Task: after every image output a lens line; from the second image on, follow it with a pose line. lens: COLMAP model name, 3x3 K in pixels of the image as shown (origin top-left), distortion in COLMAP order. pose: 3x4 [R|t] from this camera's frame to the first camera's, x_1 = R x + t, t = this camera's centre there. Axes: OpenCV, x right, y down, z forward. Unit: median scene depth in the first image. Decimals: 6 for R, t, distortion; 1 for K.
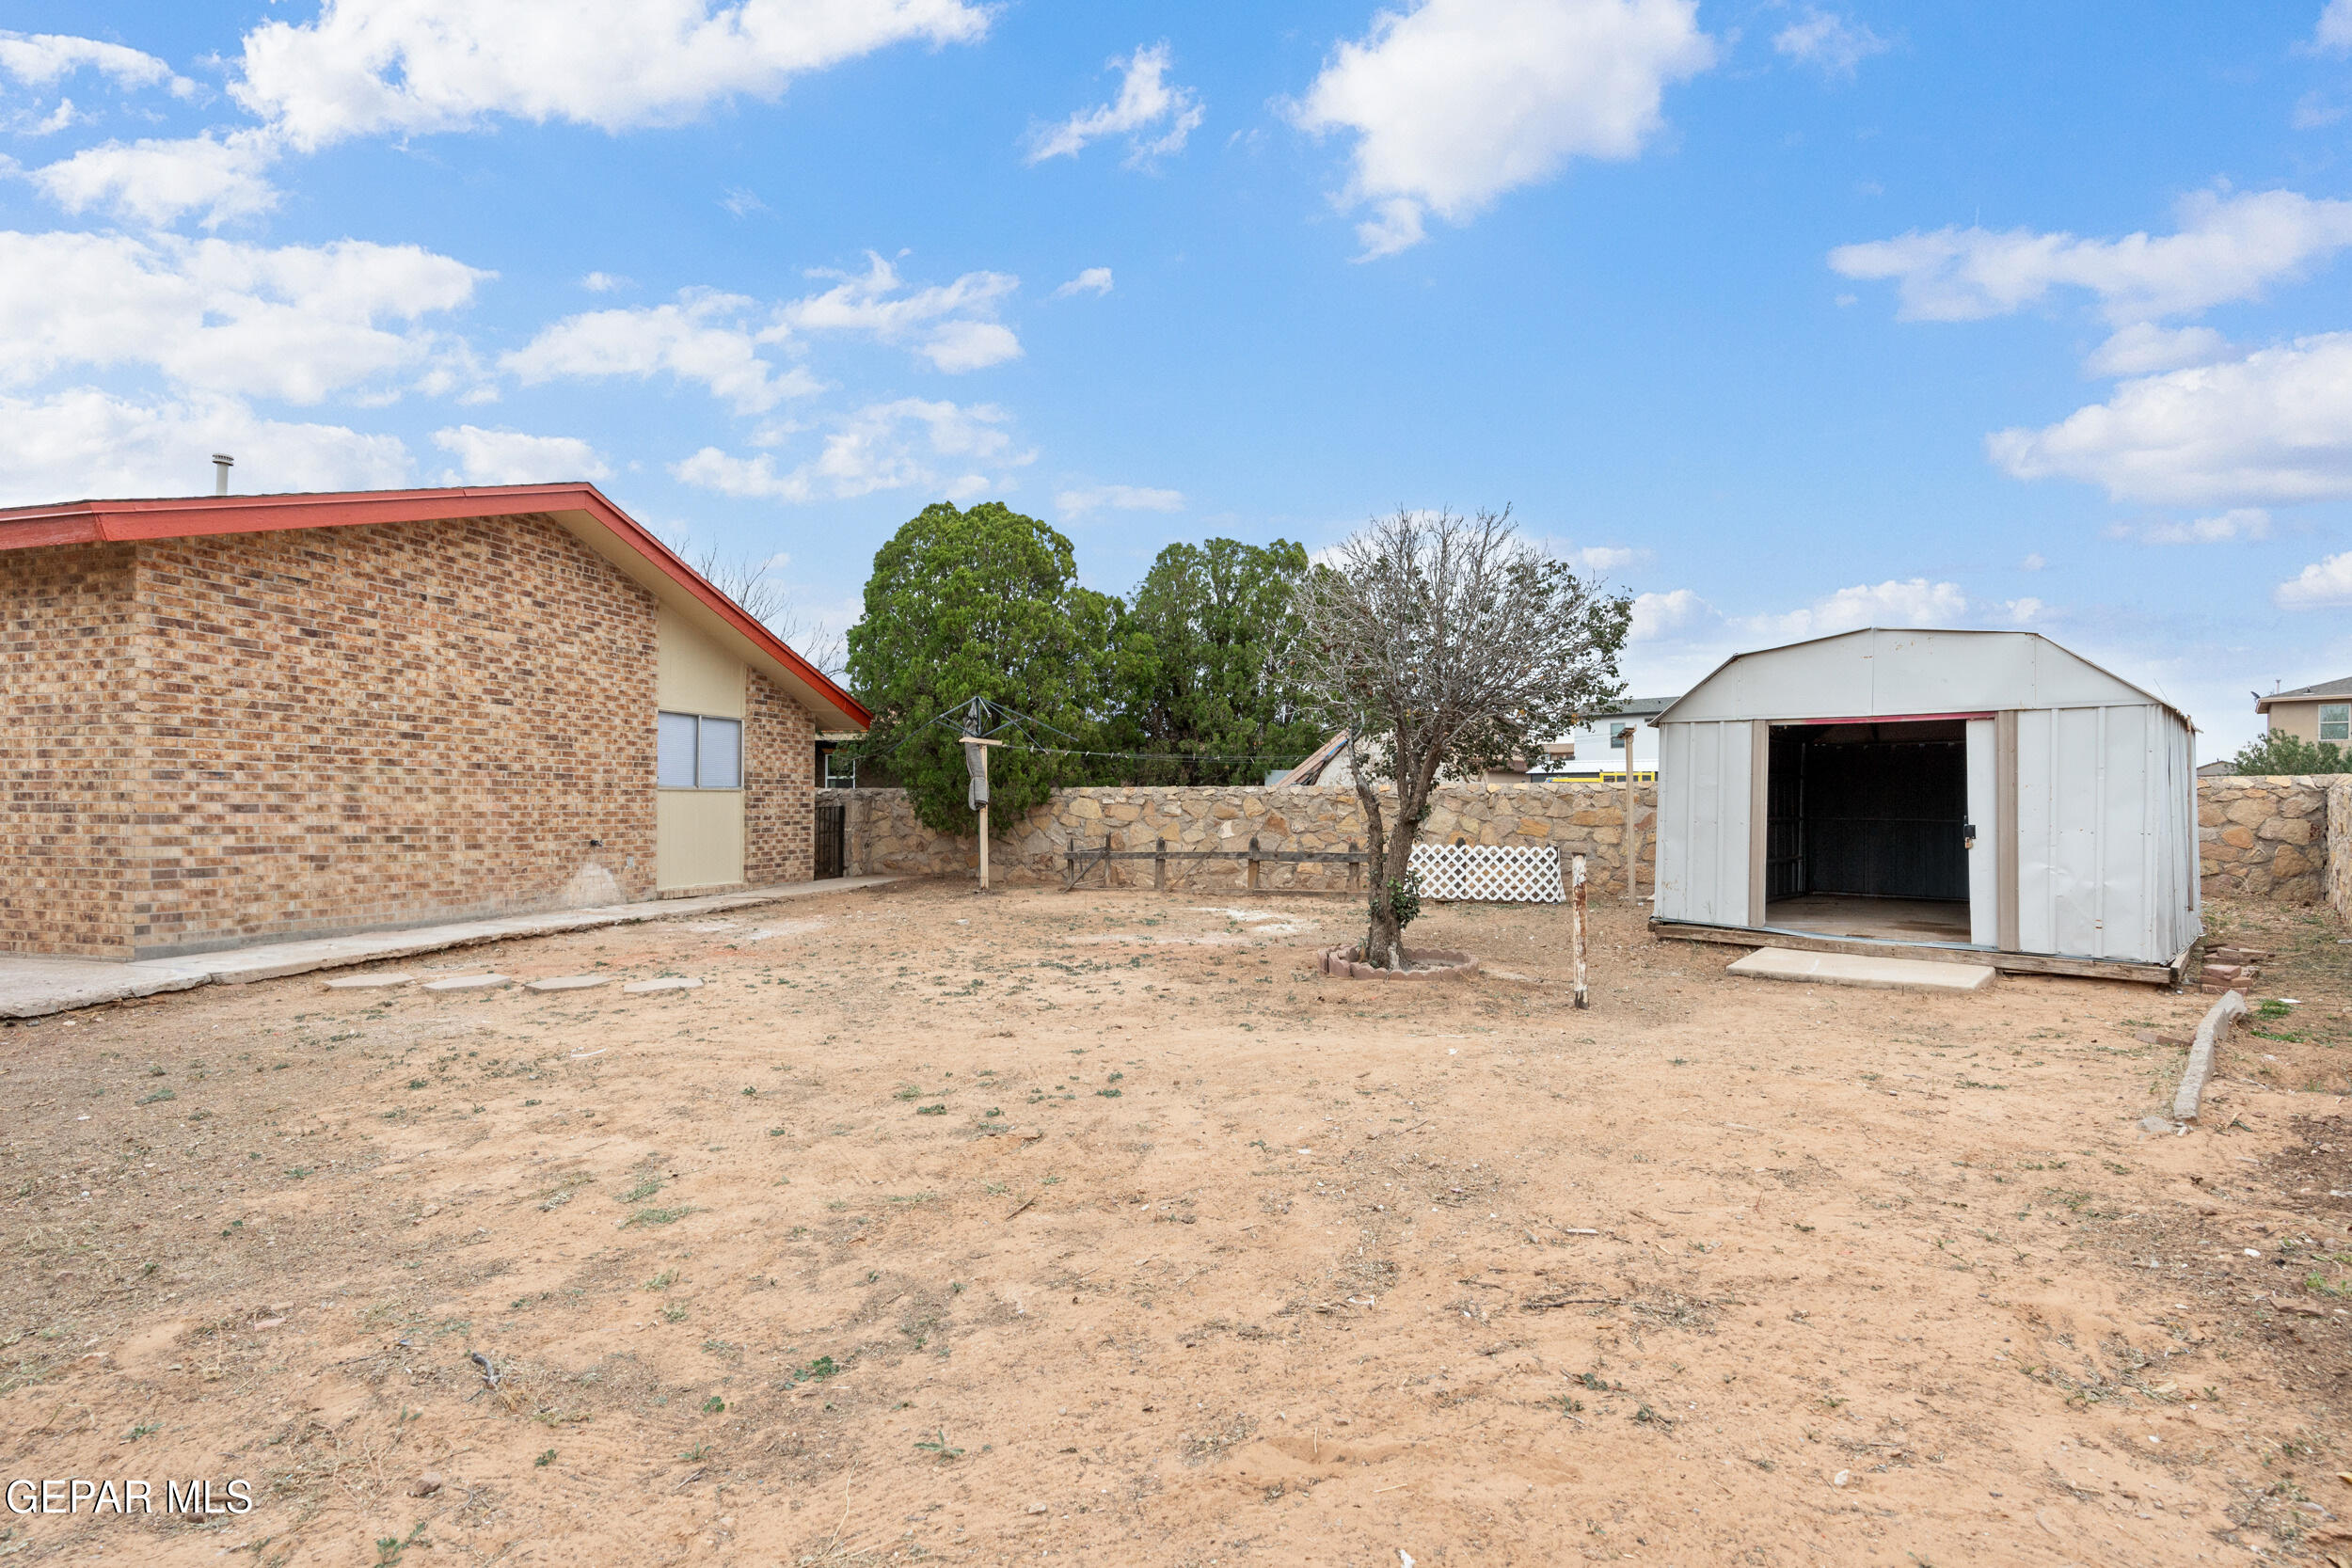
lens RADIAL K [[1058.6, 0, 1170.5], [0, 1058.6, 788.4], [0, 0, 1]] dist [-0.013123, 0.004922]
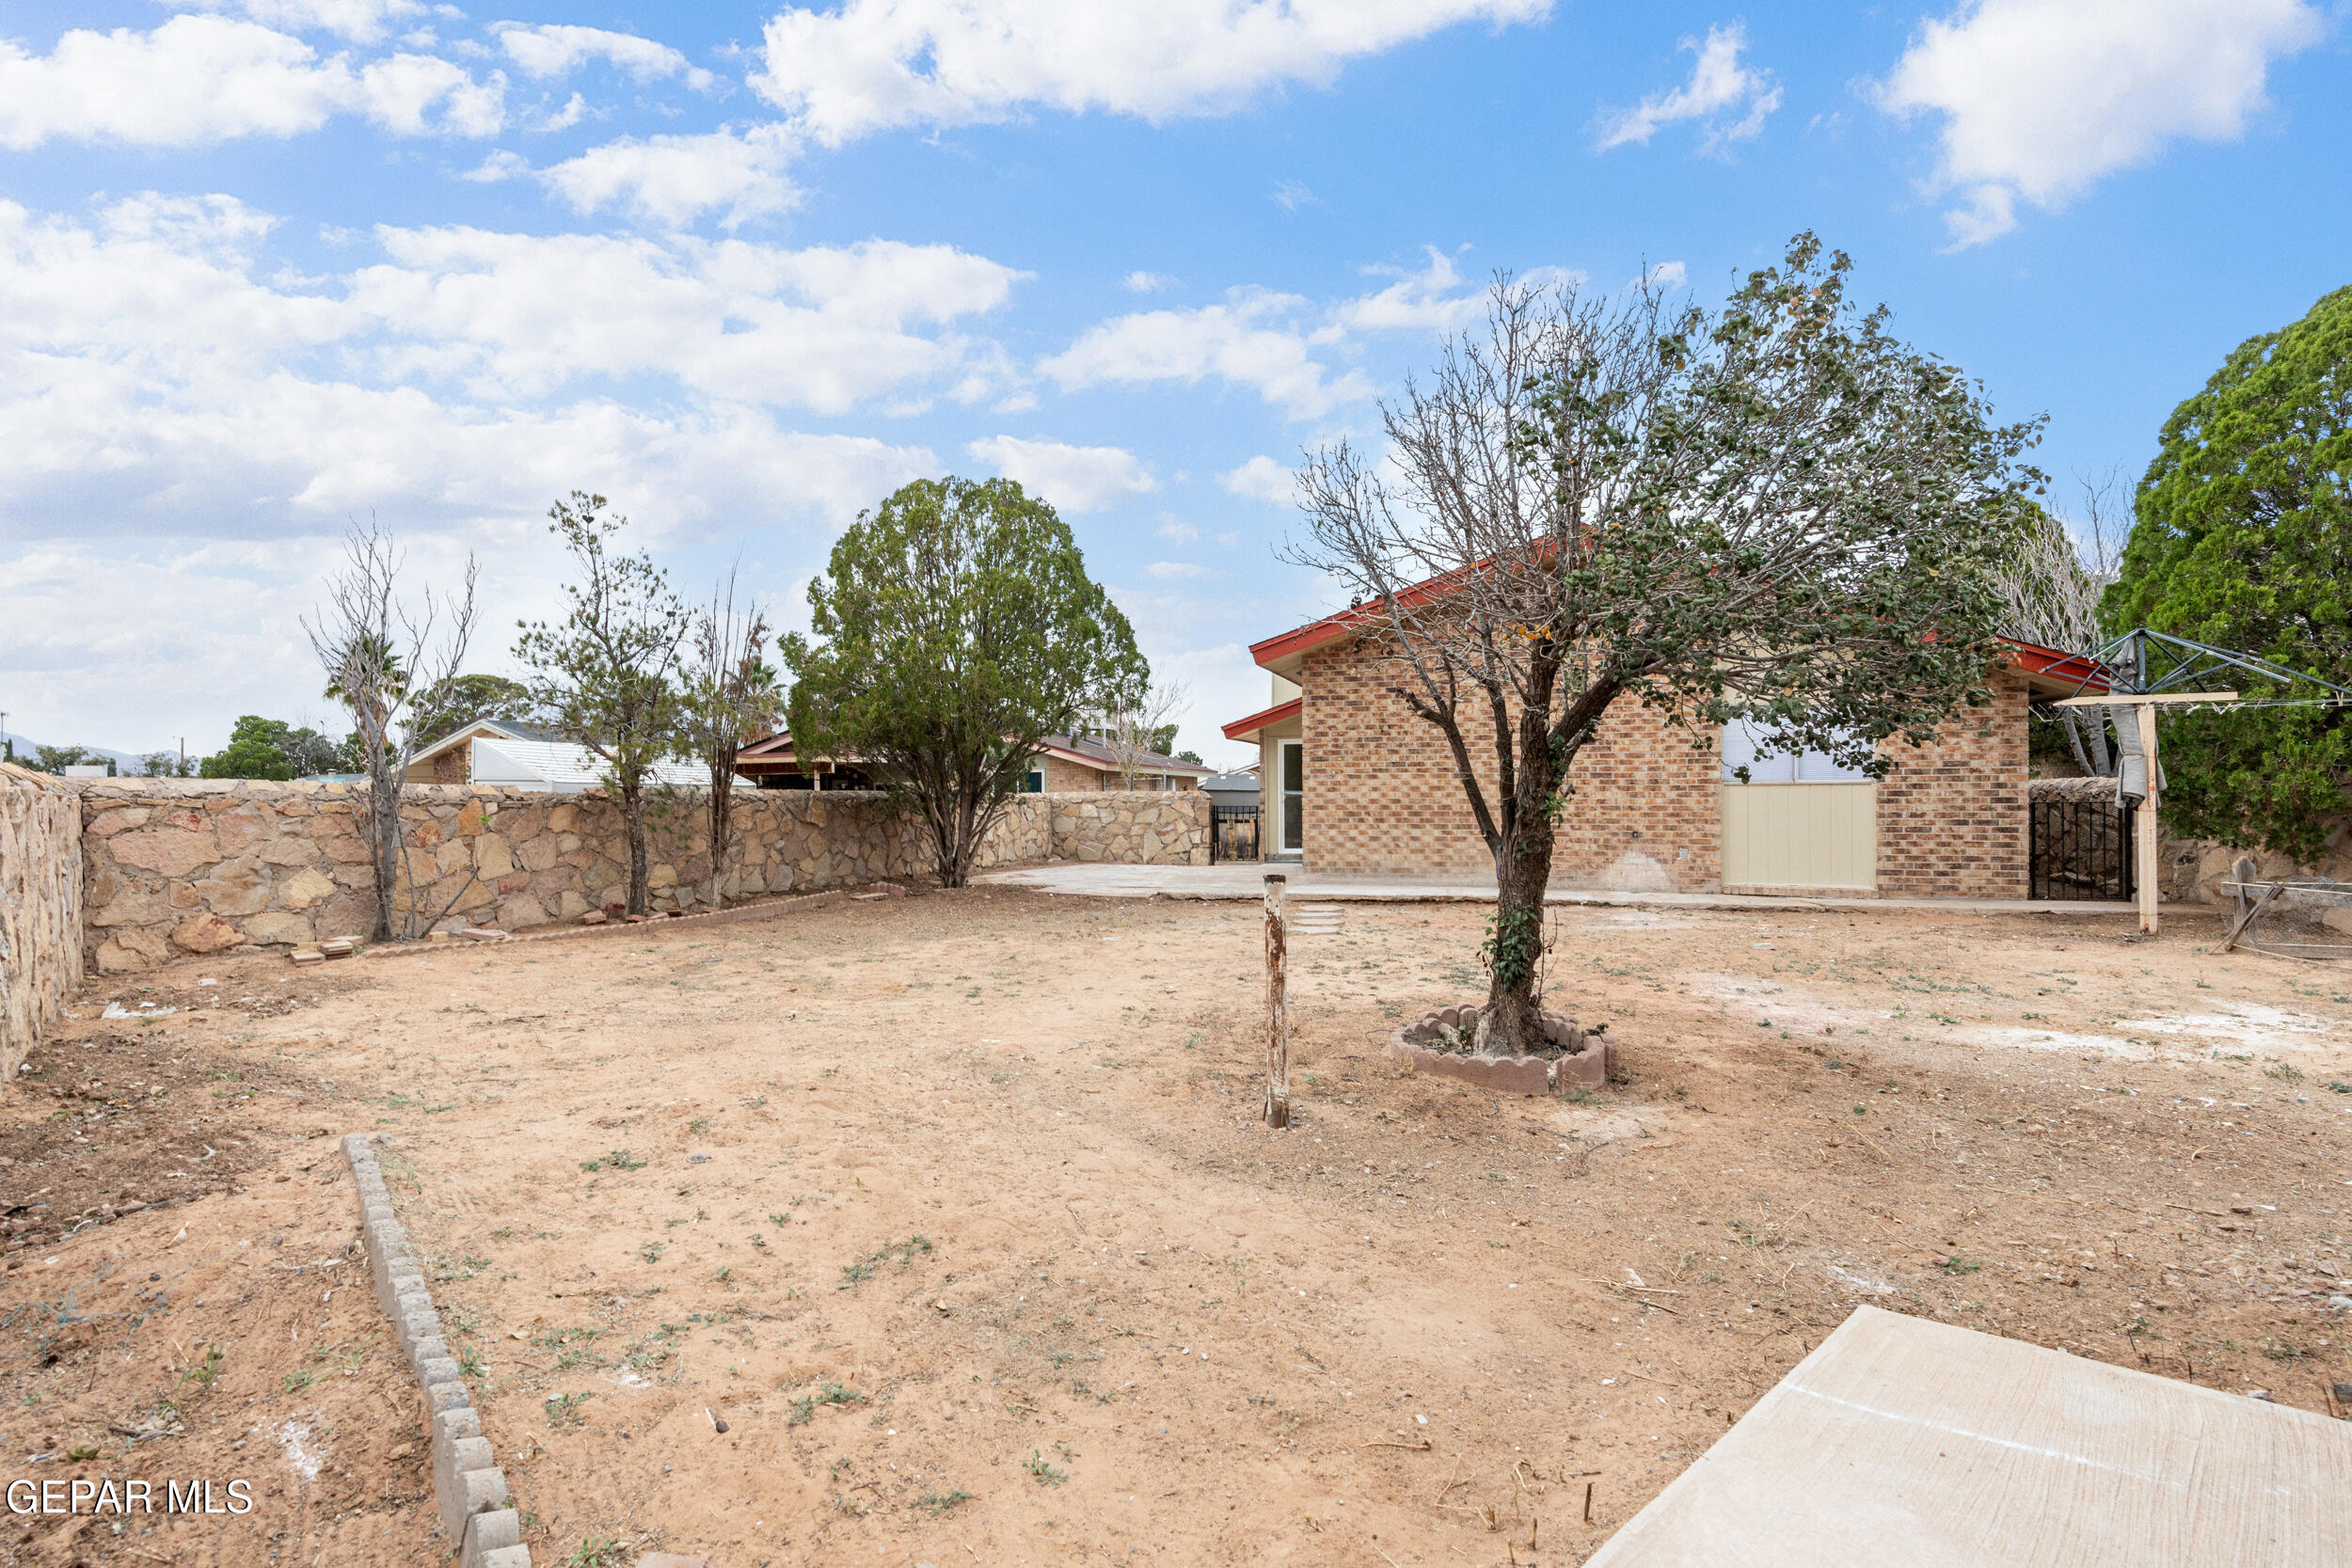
lens RADIAL K [[1058.6, 0, 1175.0], [0, 1058.6, 793.5], [0, 0, 1]] dist [-0.013123, 0.004922]
pose [[-0.027841, -0.005310, -0.999598, 0.602747], [0.016182, 0.999852, -0.005762, 0.007871], [0.999481, -0.016336, -0.027751, 0.566926]]
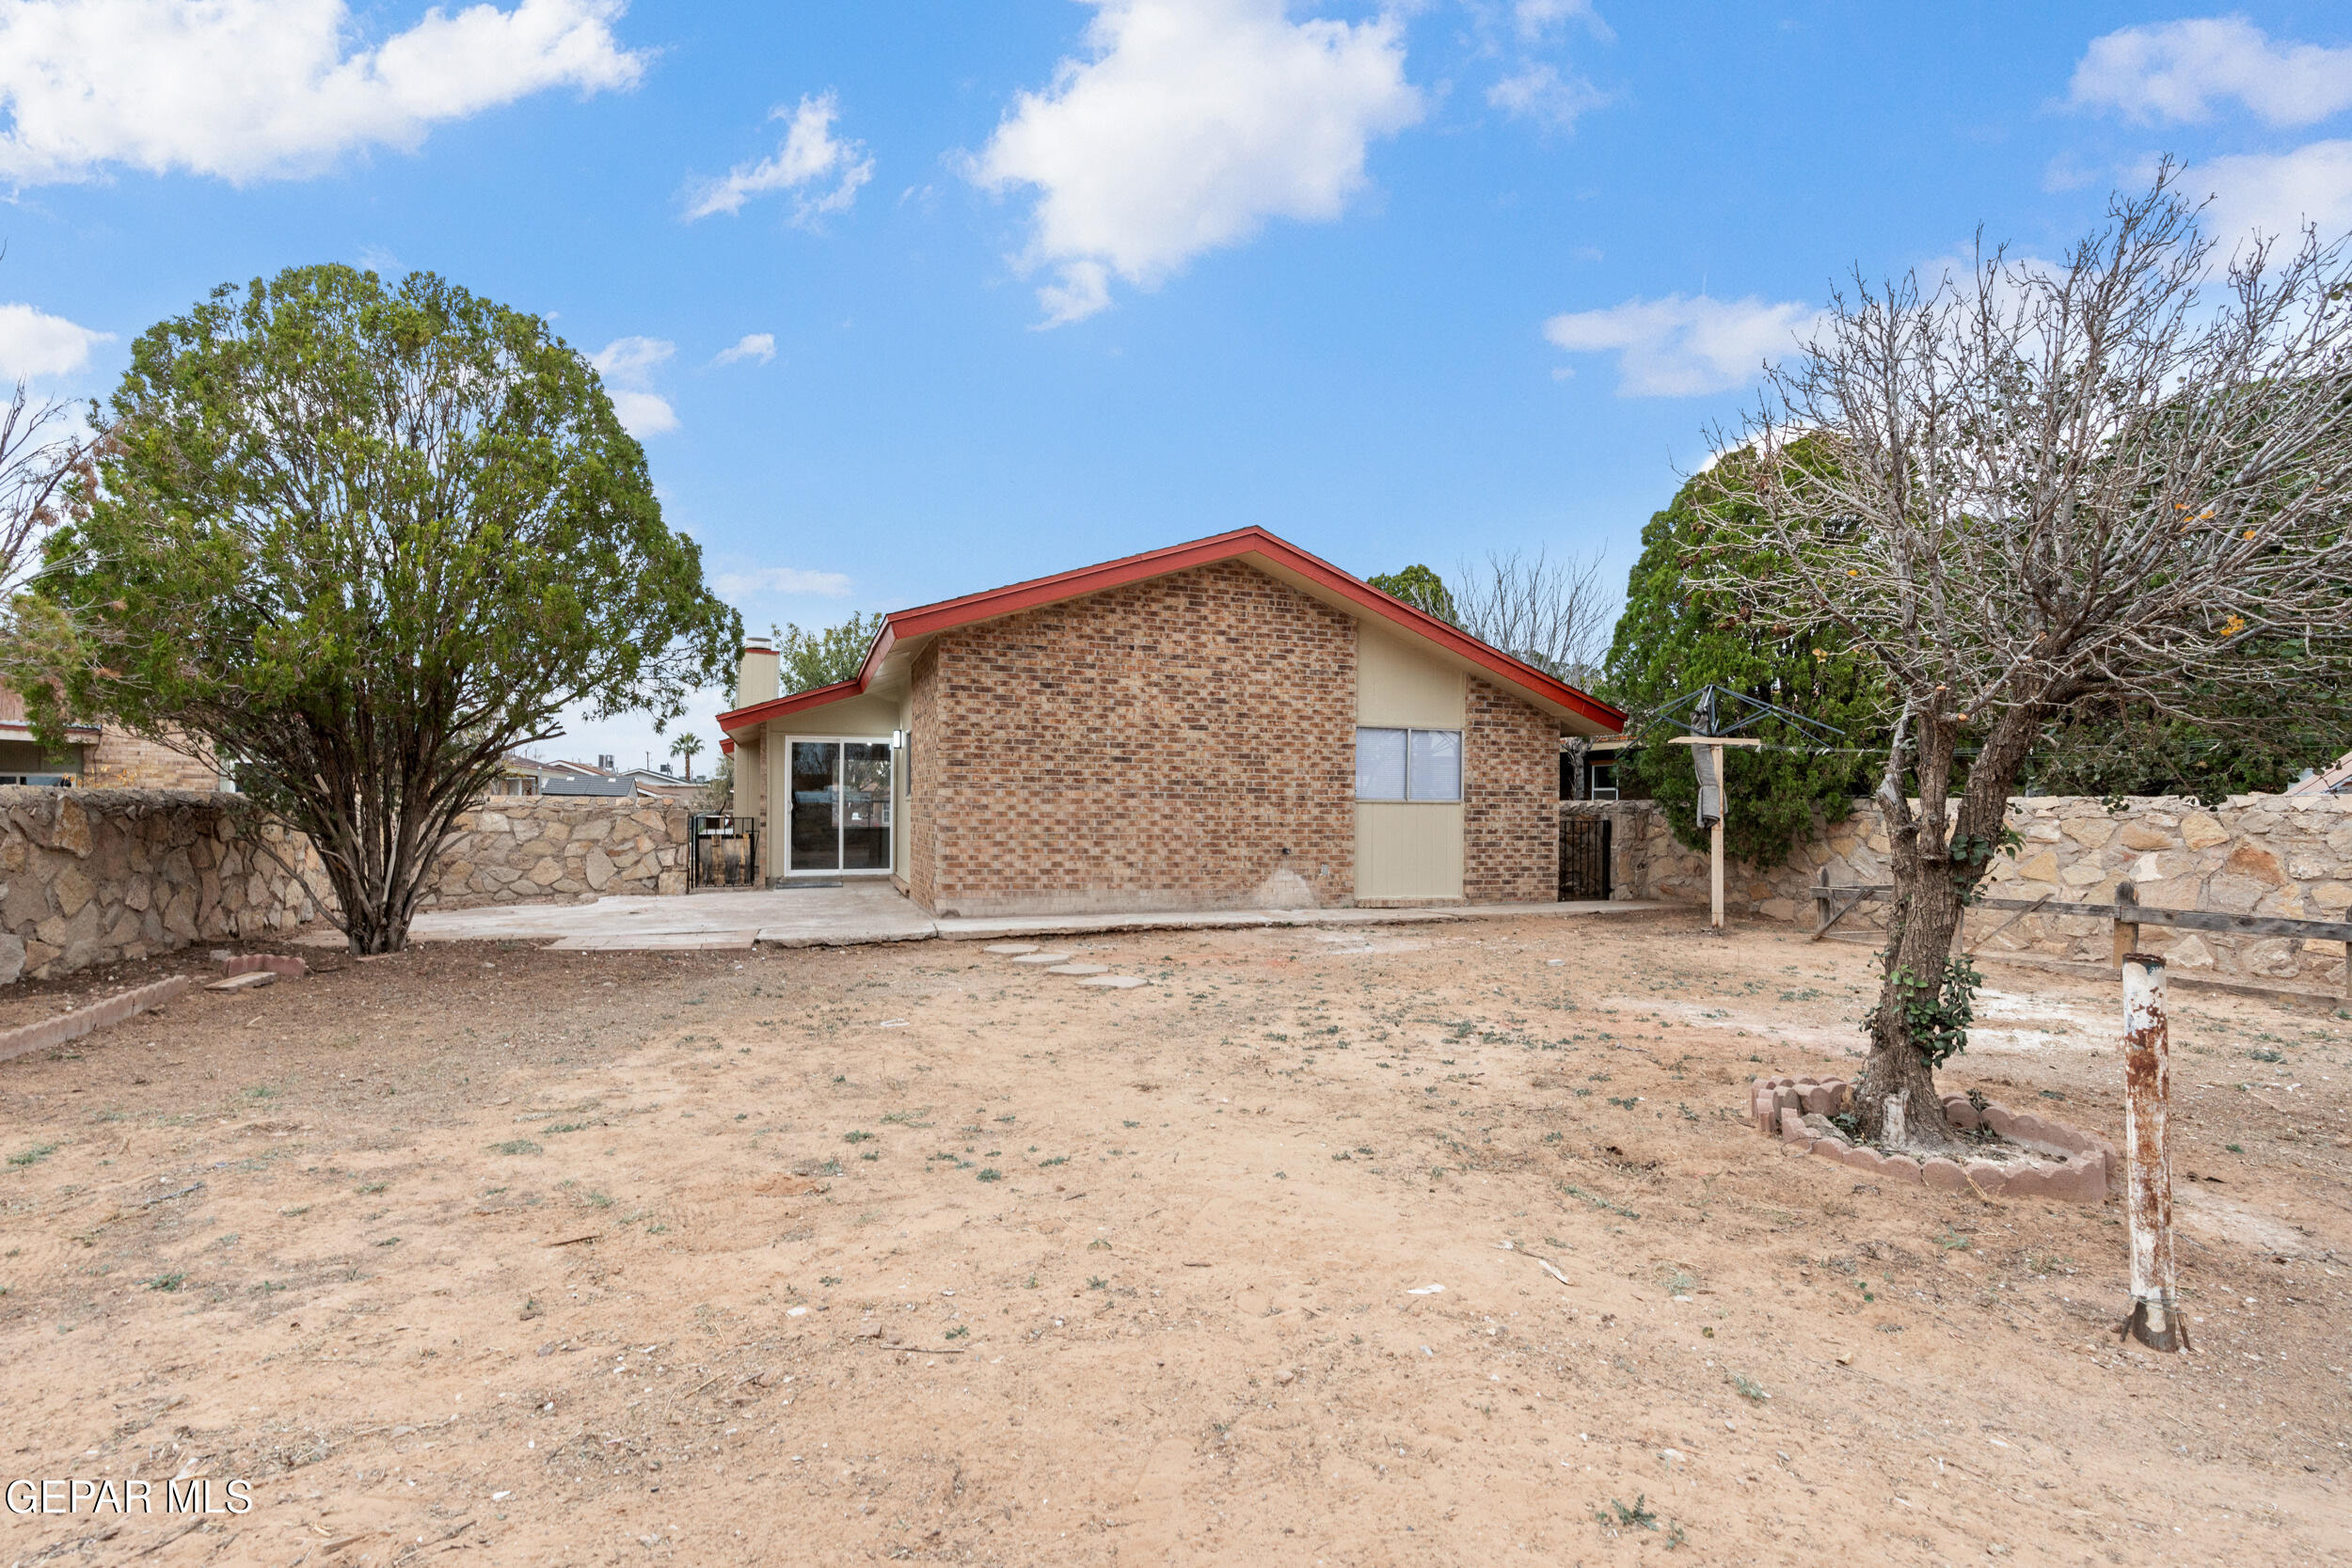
lens RADIAL K [[1058.6, 0, 1180.3], [0, 1058.6, 800.0], [0, 0, 1]] dist [-0.013123, 0.004922]
pose [[0.587767, -0.001964, -0.809028, 0.292080], [0.001783, 0.999998, -0.001132, -0.000201], [0.809029, -0.000777, 0.587769, 0.273200]]
